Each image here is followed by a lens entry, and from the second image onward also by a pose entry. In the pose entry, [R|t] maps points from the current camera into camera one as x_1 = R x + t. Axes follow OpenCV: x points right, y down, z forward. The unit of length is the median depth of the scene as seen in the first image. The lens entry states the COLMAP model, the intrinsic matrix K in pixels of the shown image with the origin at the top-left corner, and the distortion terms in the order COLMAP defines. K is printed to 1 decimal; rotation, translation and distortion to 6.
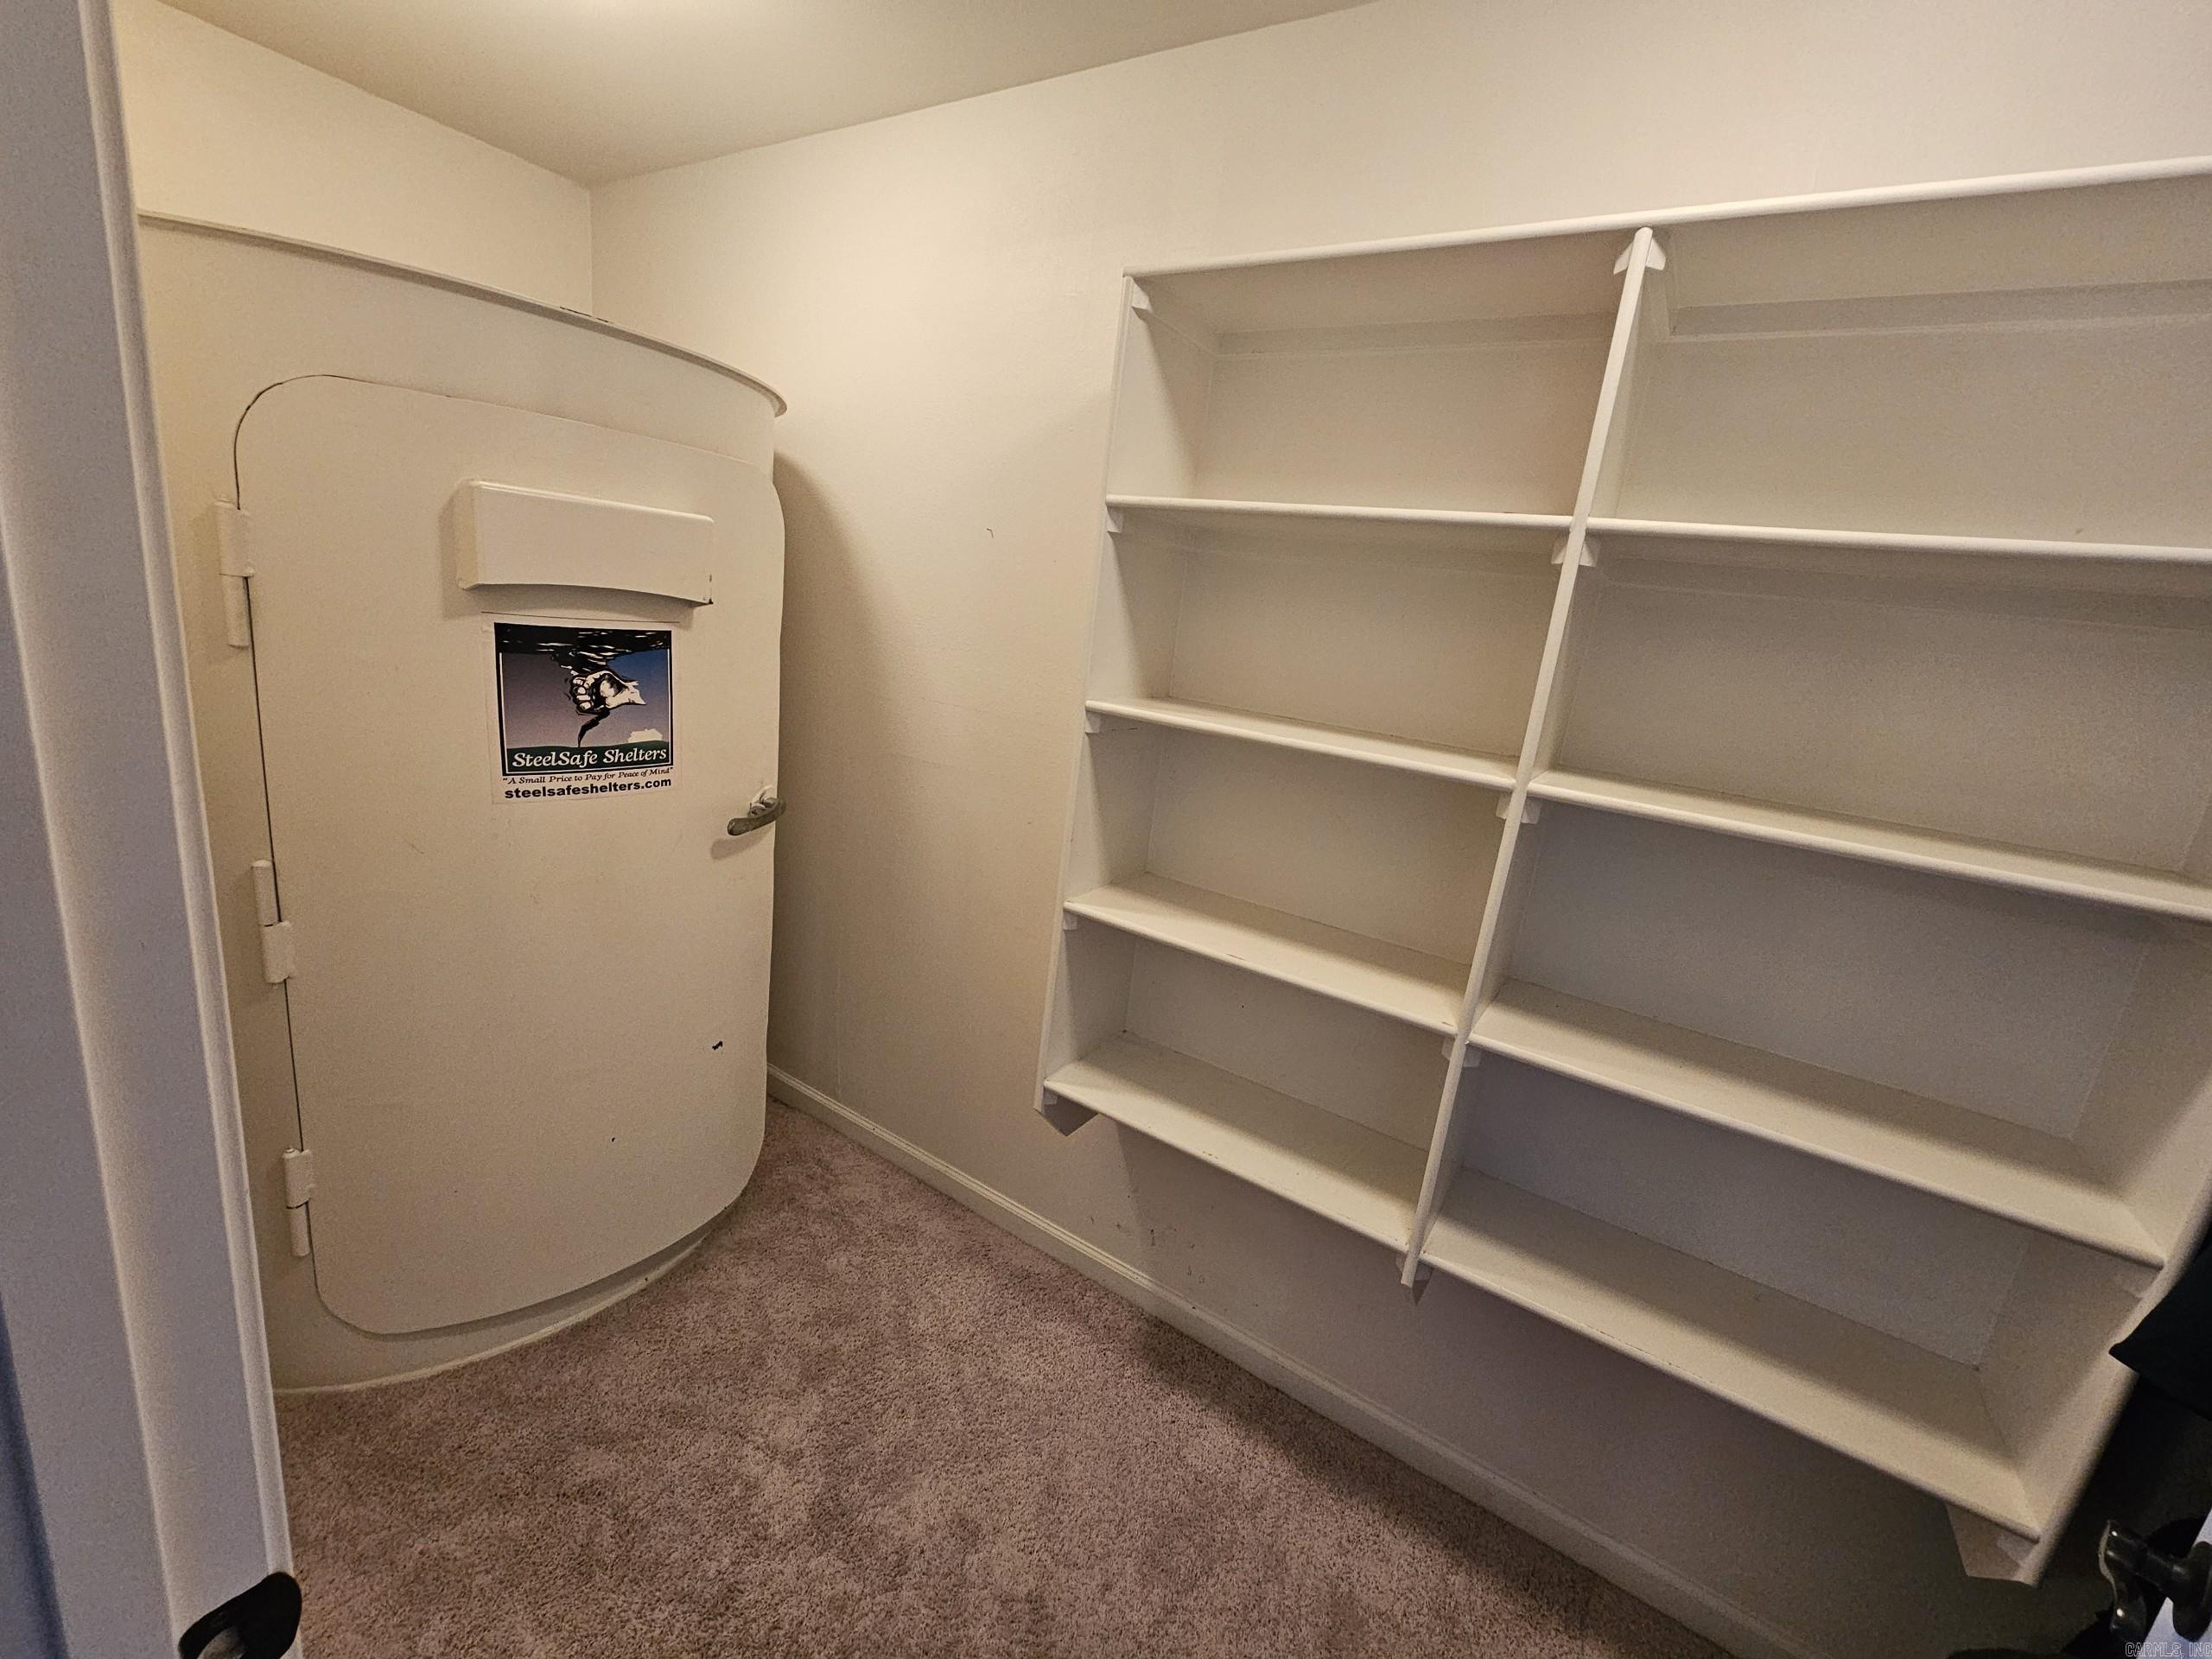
lens RADIAL K [[904.1, 0, 1104.7], [0, 904.1, 823.9], [0, 0, 1]] dist [0.000055, -0.000218]
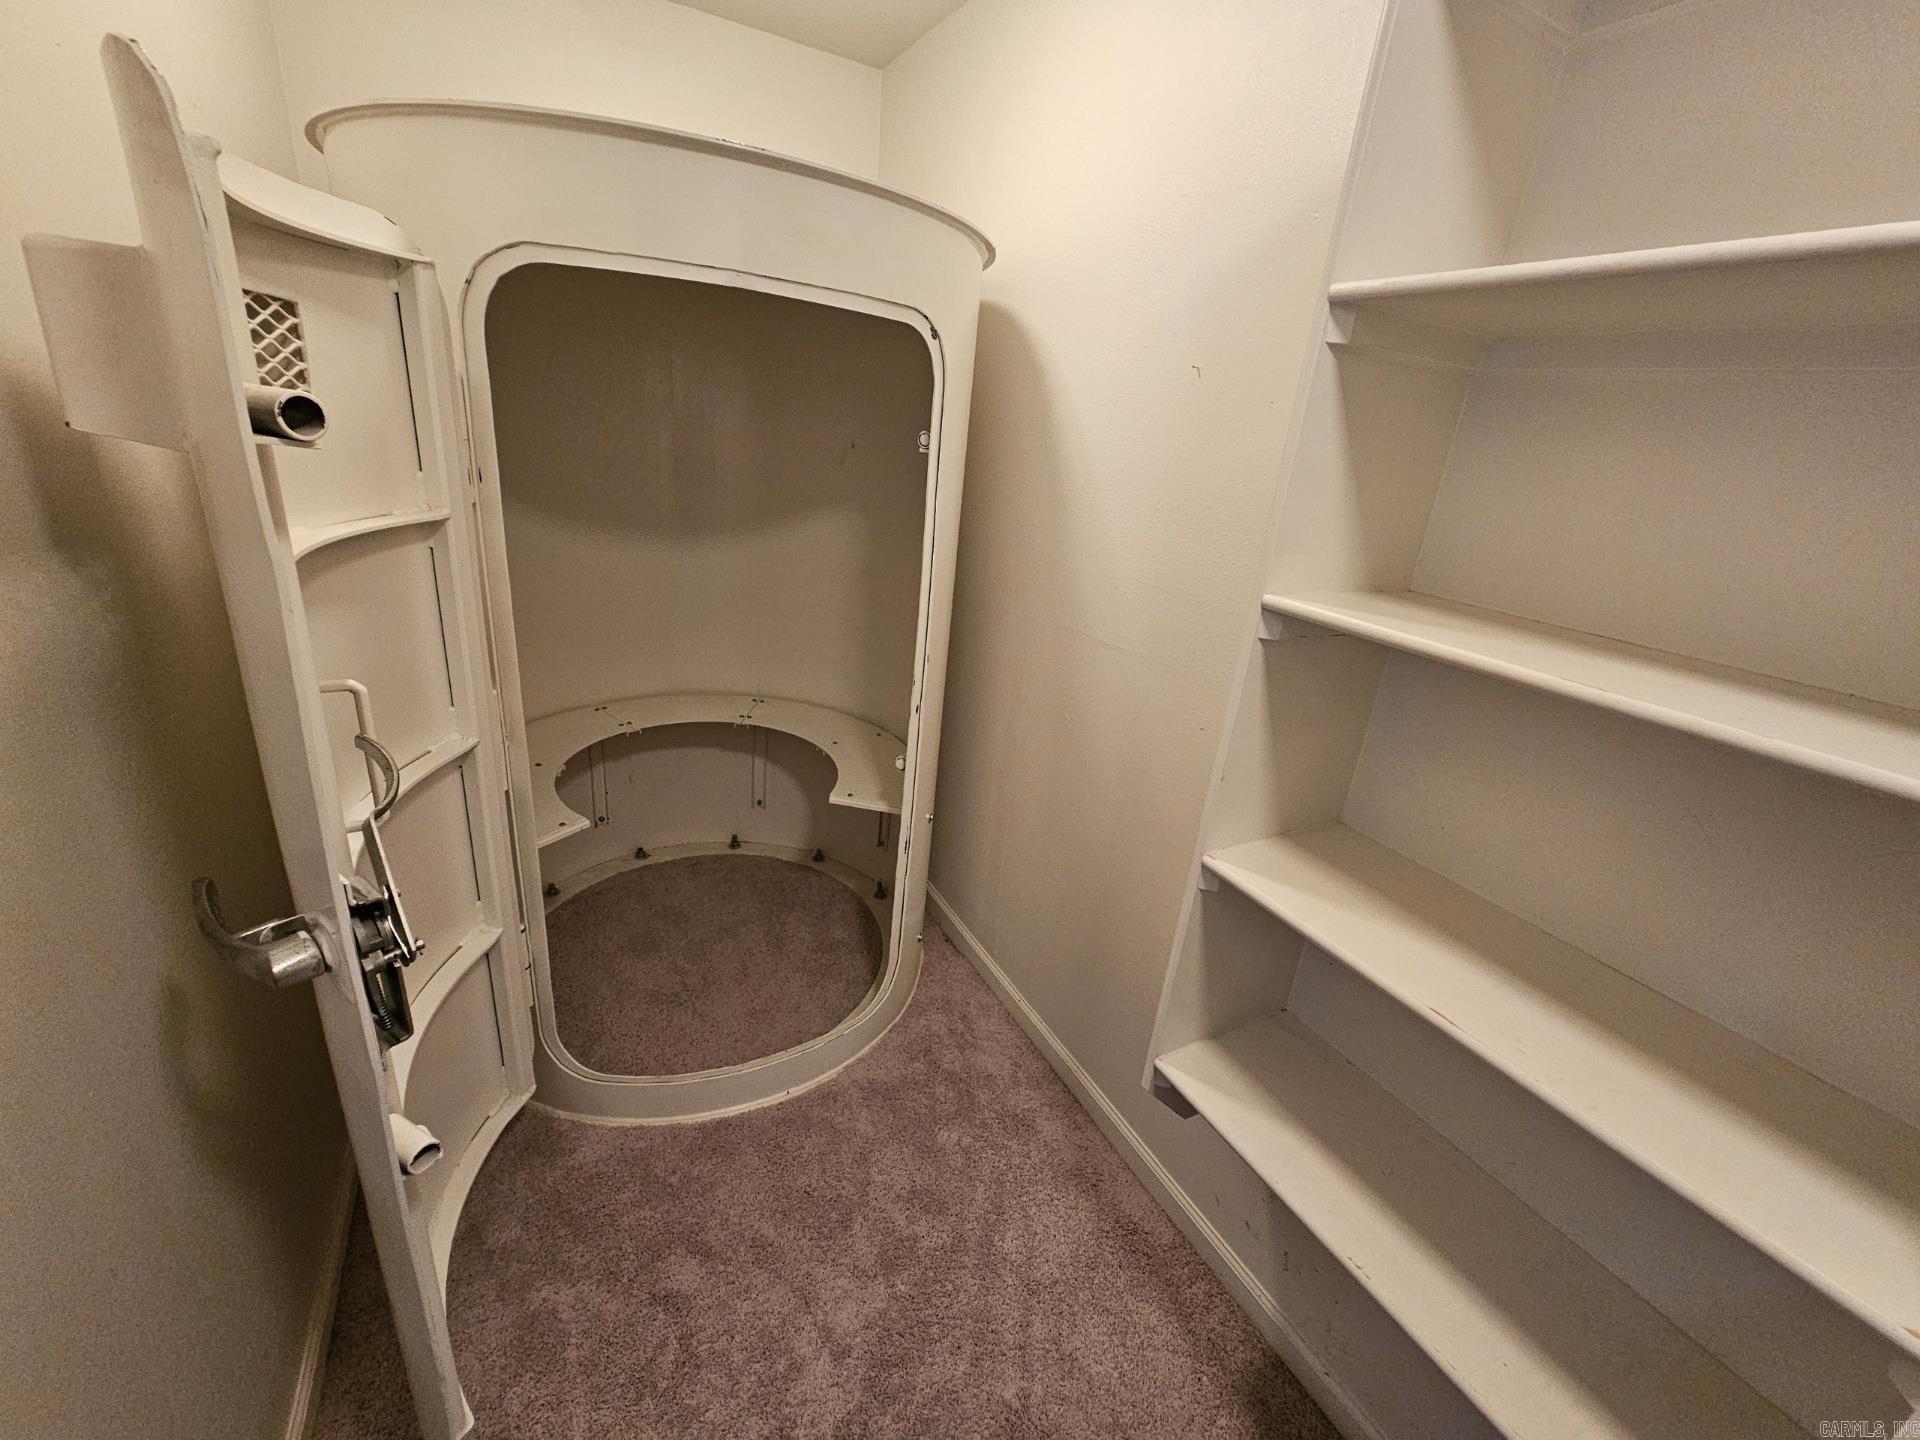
lens RADIAL K [[784.8, 0, 964.8], [0, 784.8, 719.4], [0, 0, 1]] dist [0.000055, -0.000218]
pose [[0.883387, 0.136791, -0.448237, 0.054836], [-0.107160, 0.990073, 0.090955, -0.062537], [0.456229, -0.032315, 0.889276, 0.304347]]
